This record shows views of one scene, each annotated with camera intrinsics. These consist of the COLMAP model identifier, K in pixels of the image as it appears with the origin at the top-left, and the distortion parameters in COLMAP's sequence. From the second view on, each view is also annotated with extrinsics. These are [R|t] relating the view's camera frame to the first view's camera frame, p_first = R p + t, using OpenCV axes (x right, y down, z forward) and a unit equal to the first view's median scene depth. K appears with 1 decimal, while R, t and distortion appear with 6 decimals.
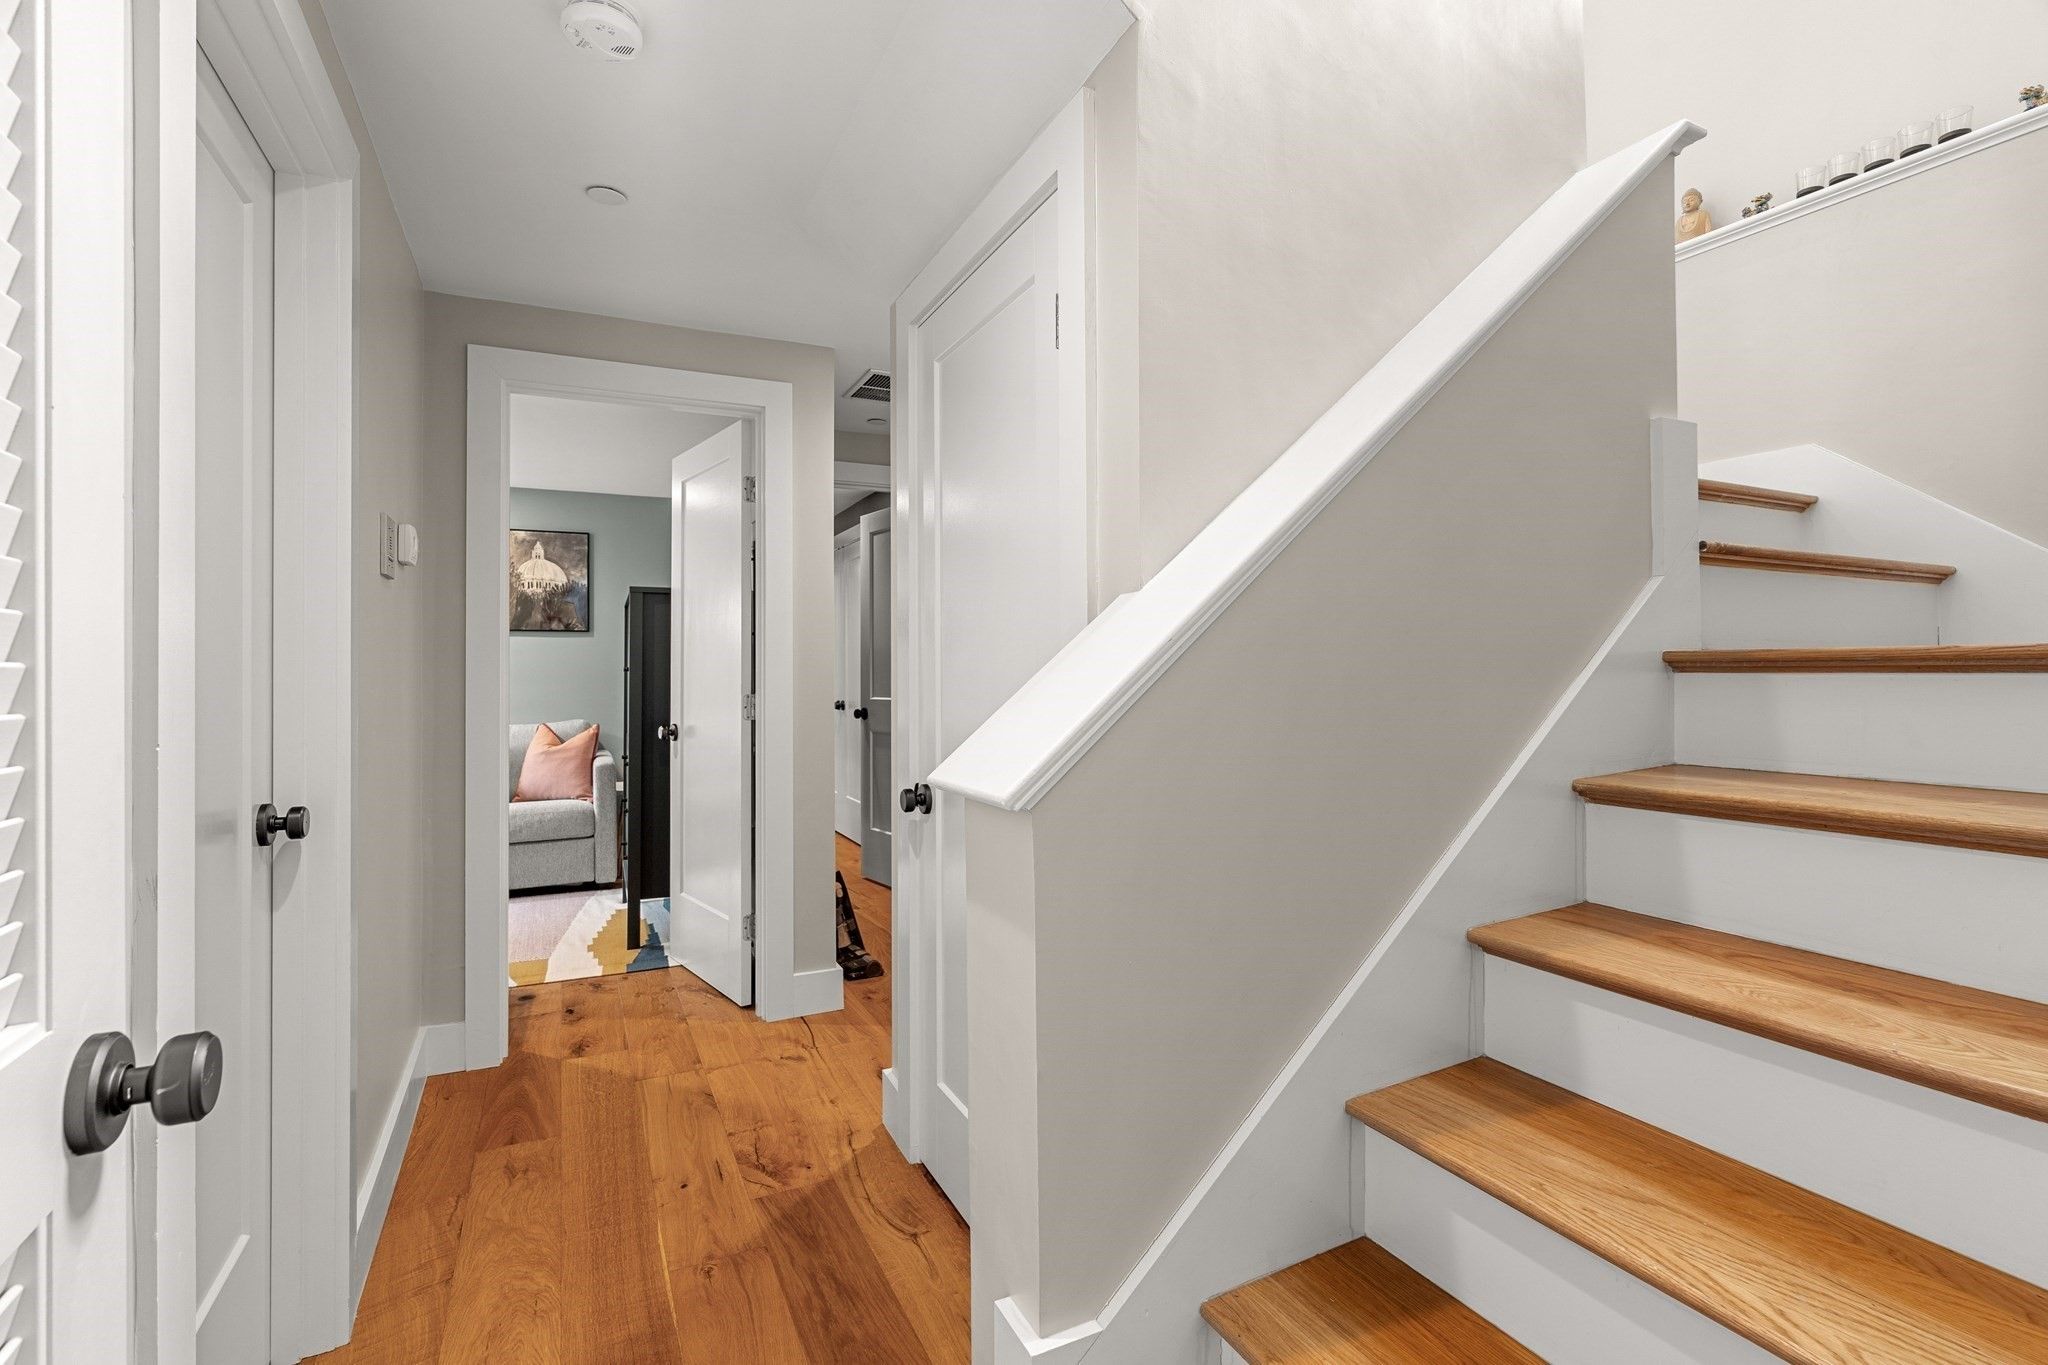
lens RADIAL K [[930.9, 0, 1017.1], [0, 930.9, 676.8], [0, 0, 1]] dist [-0.007290, 0.000271]
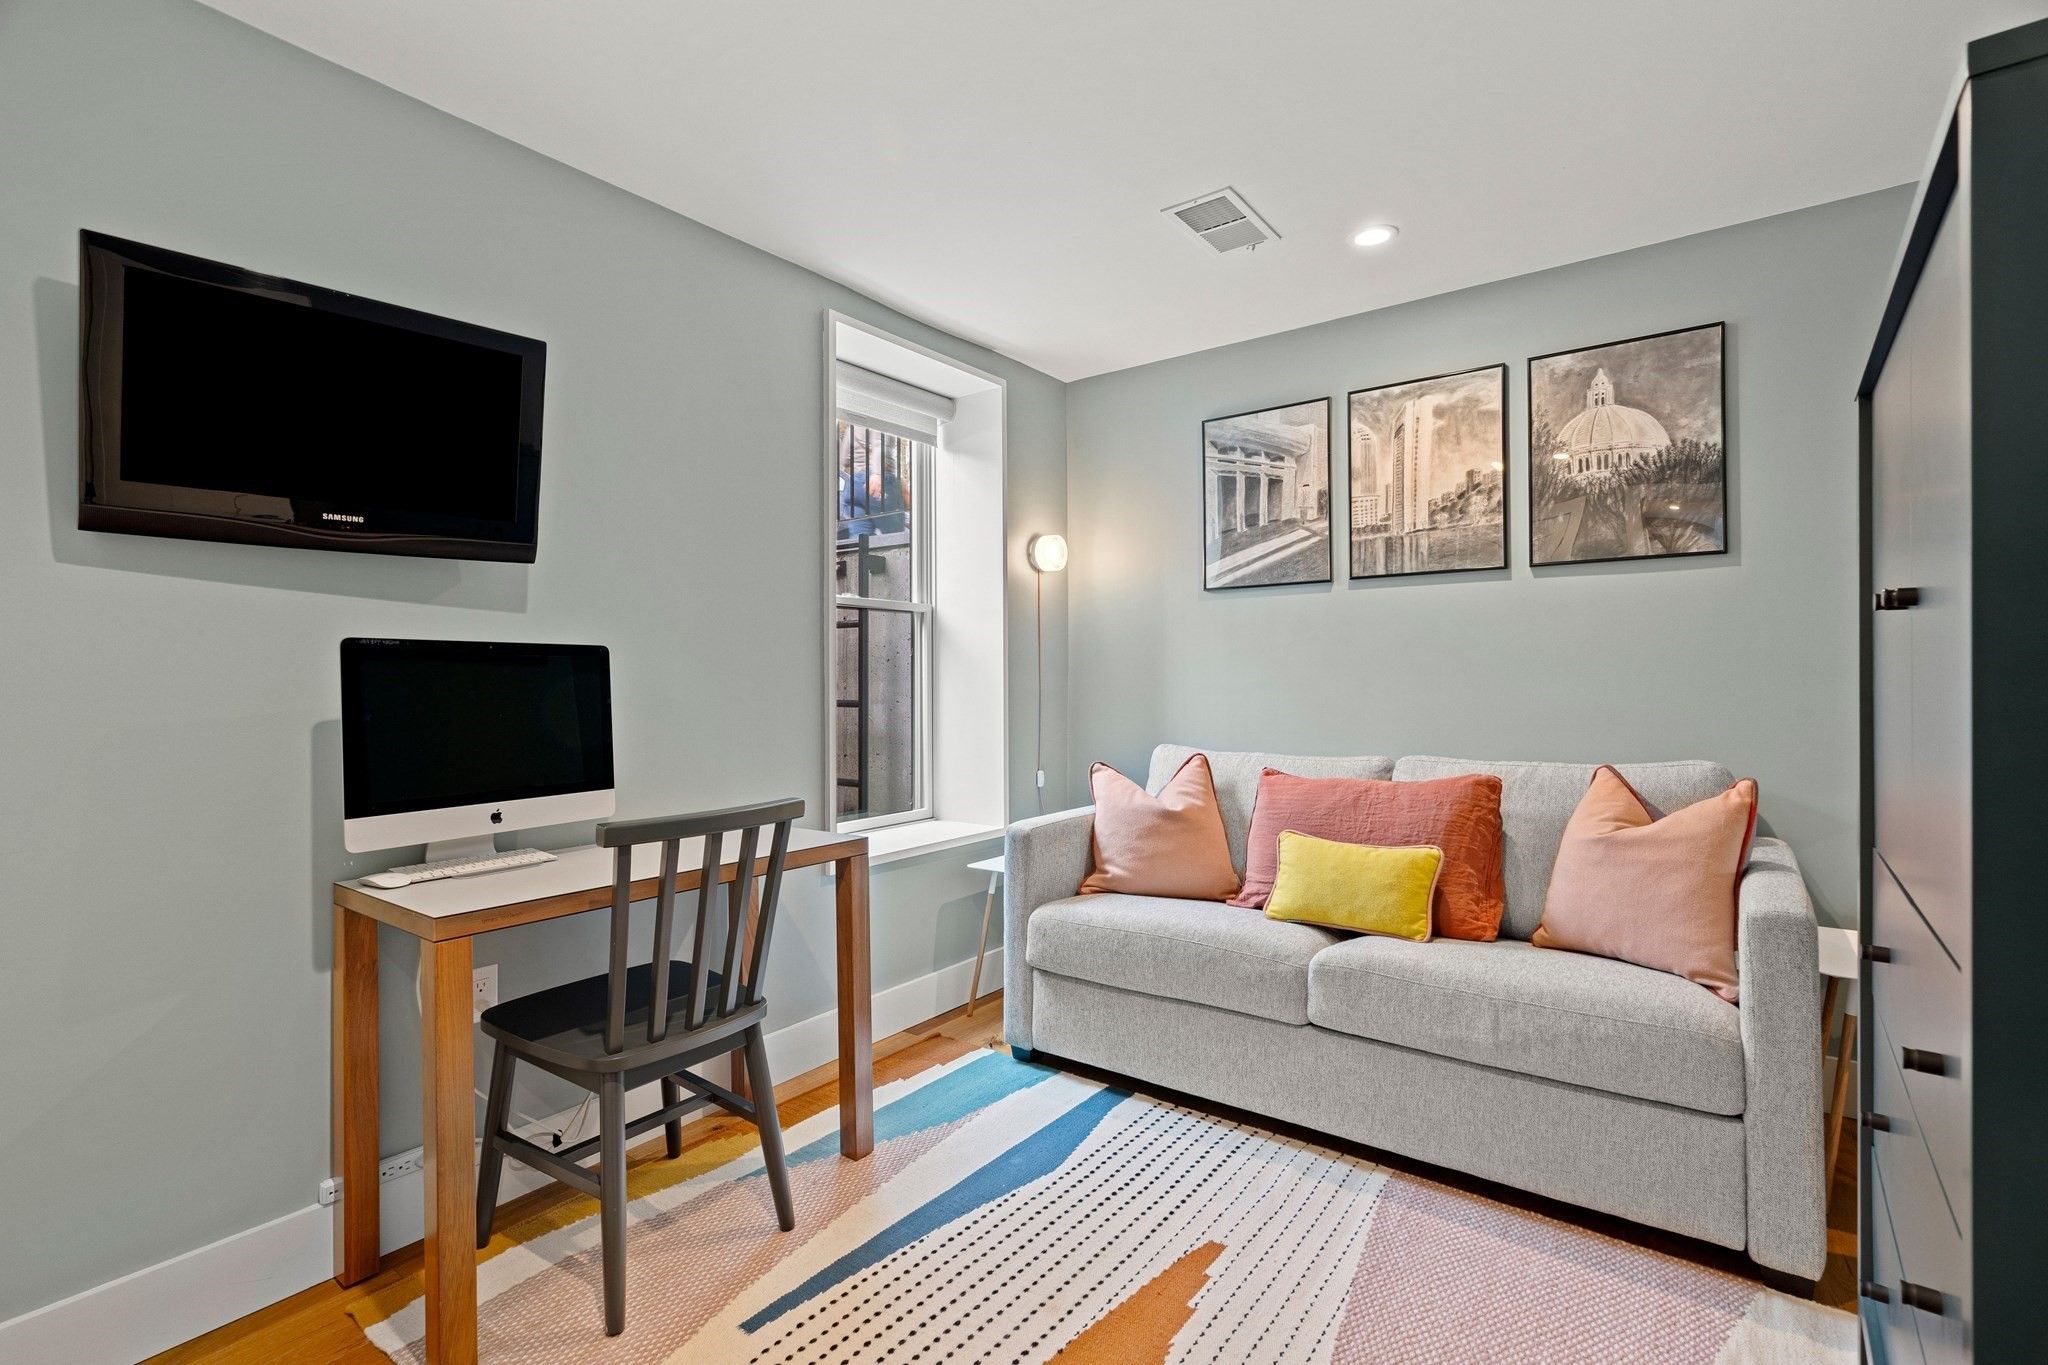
lens RADIAL K [[930.9, 0, 1017.1], [0, 930.9, 676.8], [0, 0, 1]] dist [-0.007290, 0.000271]
pose [[0.454011, -0.007676, -0.890963, -0.242519], [0.010595, 0.999939, -0.003216, 0.006885], [0.890933, -0.007979, 0.454064, 0.543139]]
